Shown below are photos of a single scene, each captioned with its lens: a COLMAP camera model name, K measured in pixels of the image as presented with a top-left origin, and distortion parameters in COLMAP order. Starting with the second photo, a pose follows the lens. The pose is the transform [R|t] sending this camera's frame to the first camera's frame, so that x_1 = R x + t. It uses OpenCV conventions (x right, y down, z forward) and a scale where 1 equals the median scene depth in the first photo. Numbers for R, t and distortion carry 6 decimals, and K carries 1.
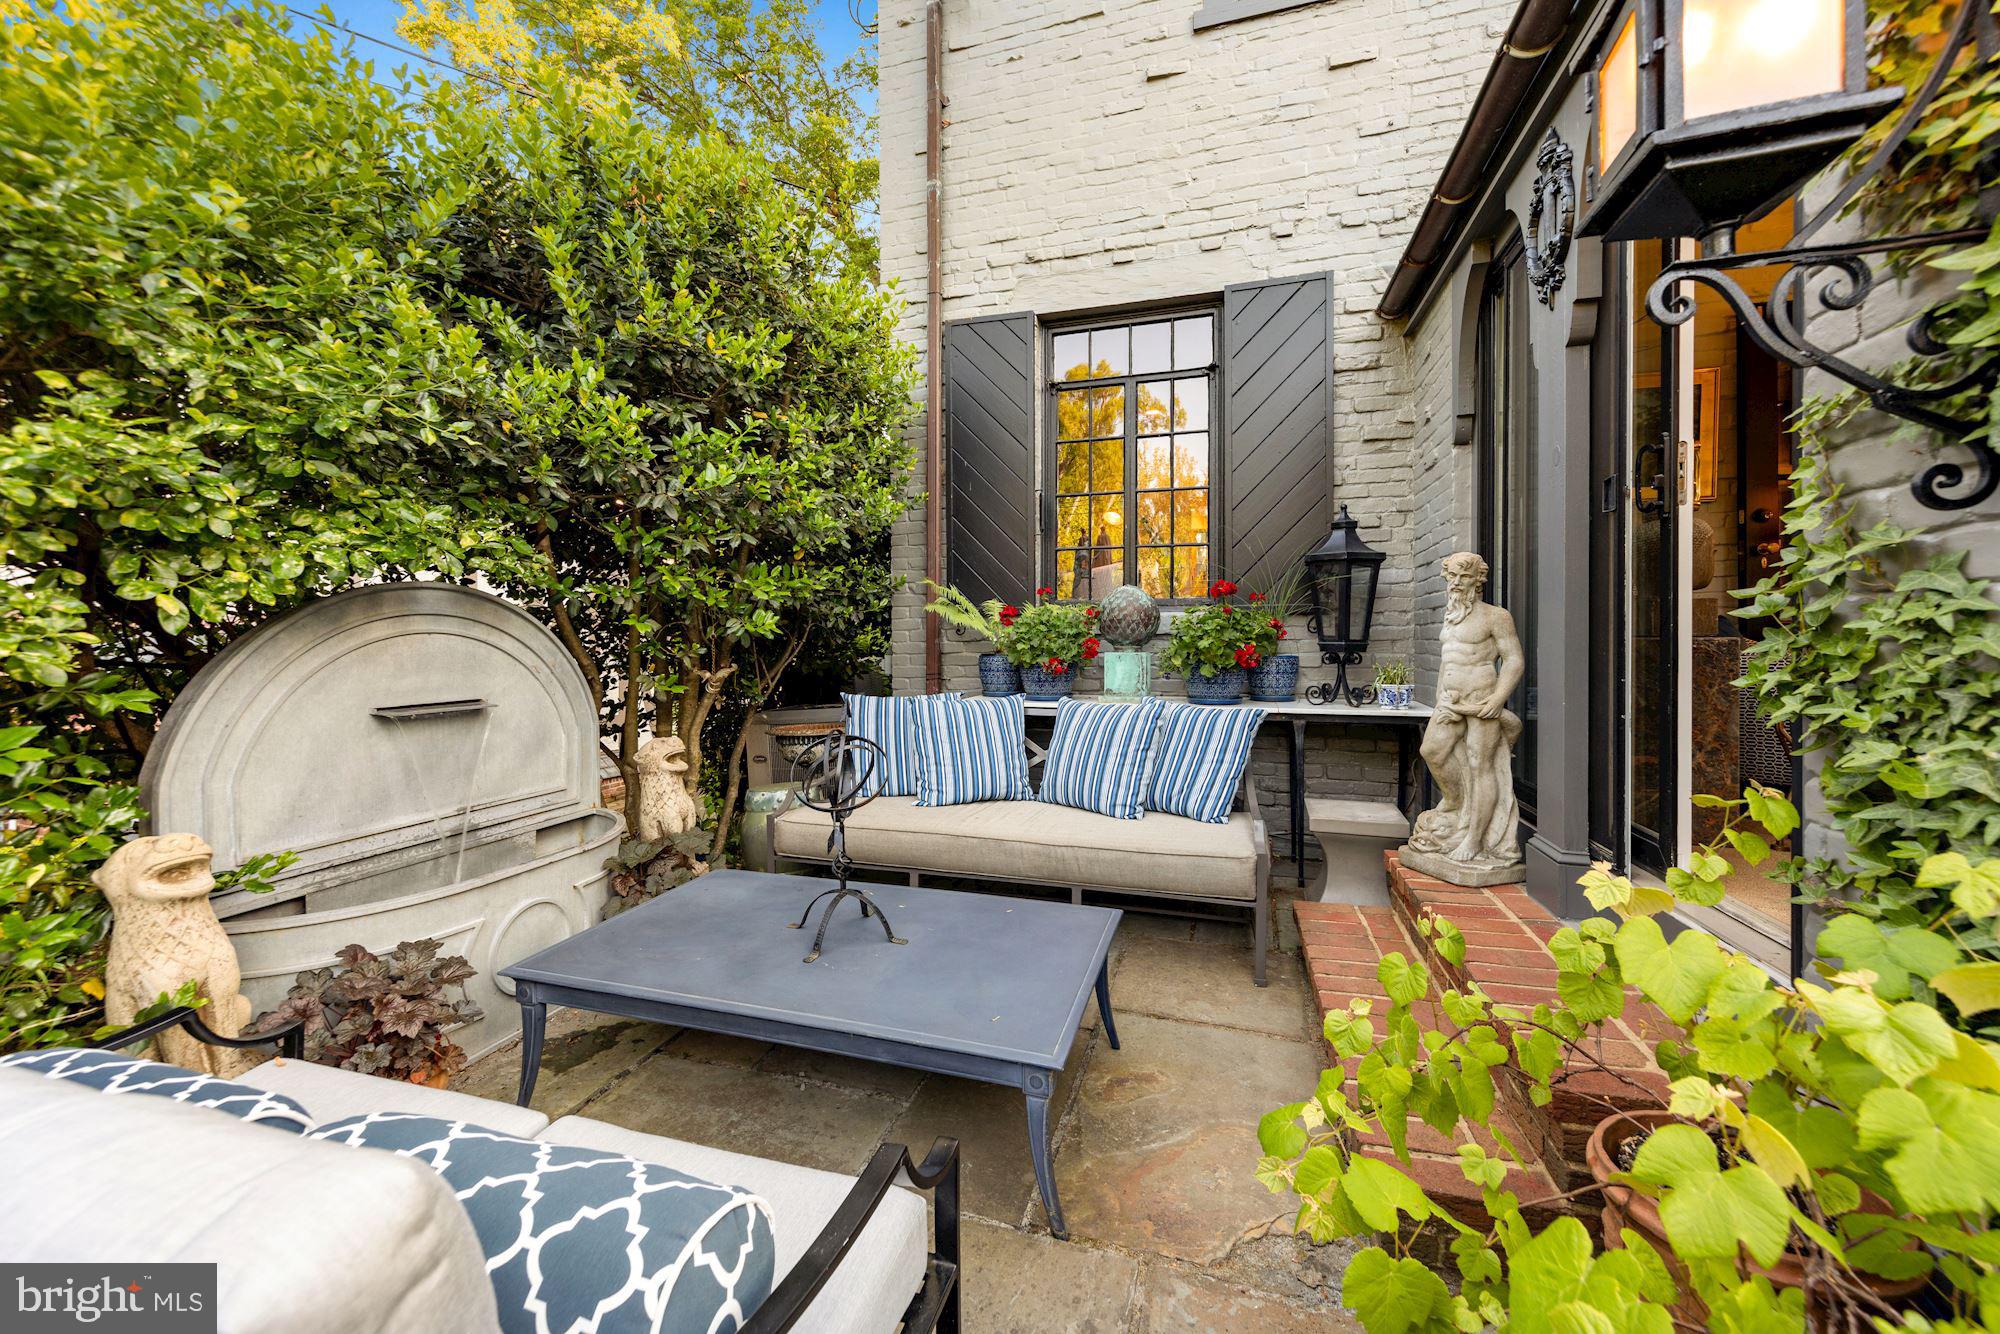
lens RADIAL K [[784.9, 0, 963.8], [0, 784.9, 651.3], [0, 0, 1]] dist [0.001255, 0.000014]
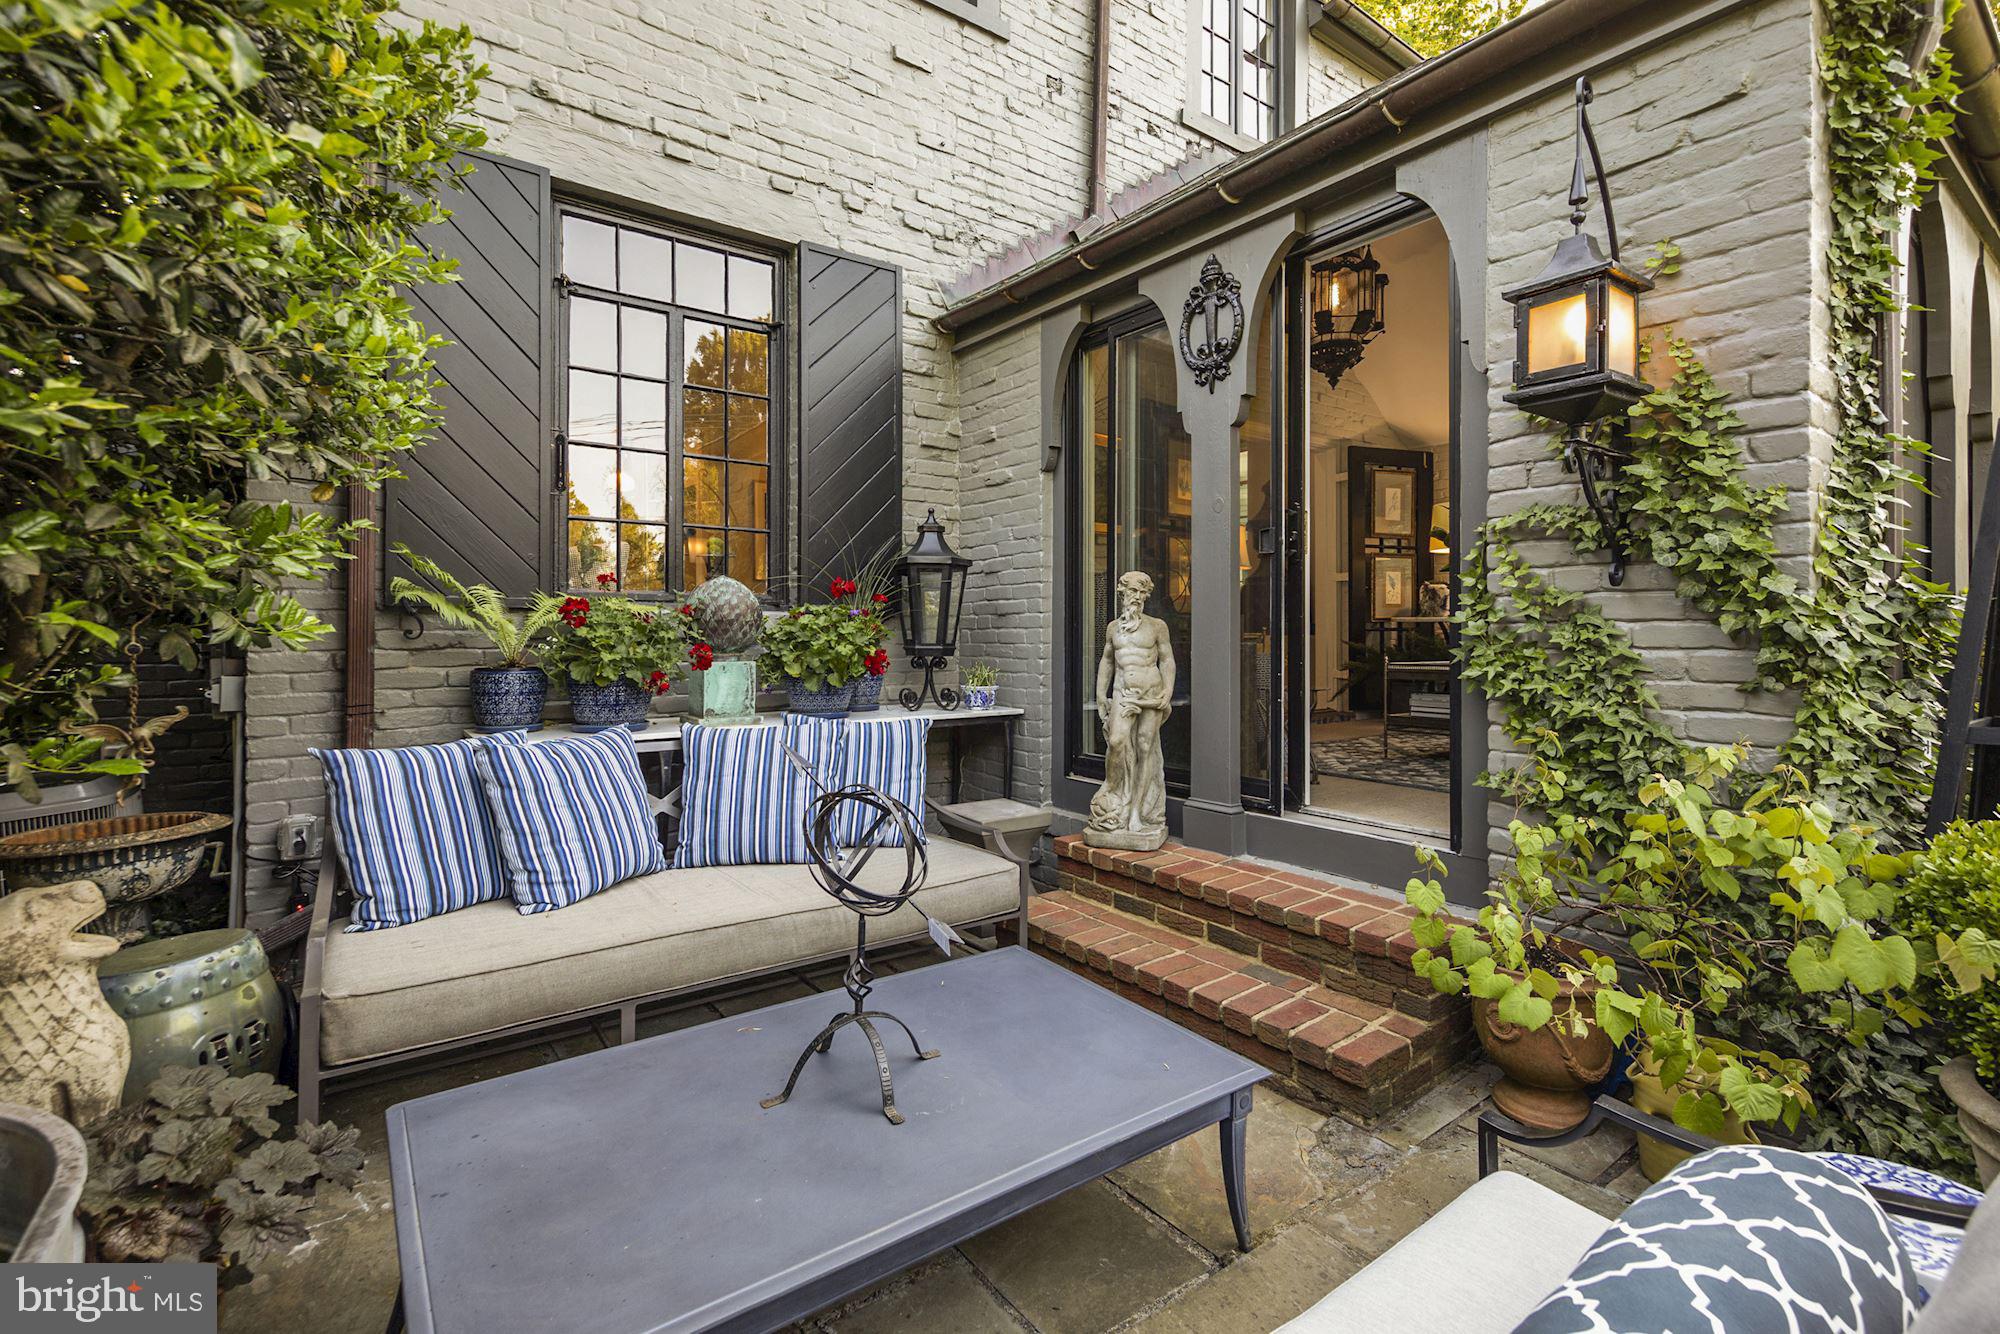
lens RADIAL K [[929.6, 0, 1036.8], [0, 929.6, 635.9], [0, 0, 1]] dist [0.020244, -0.013172]
pose [[0.563253, 0.000316, 0.826284, -0.397237], [0.012516, 0.999882, -0.008915, -0.011296], [-0.826190, 0.015363, 0.563182, 0.211386]]
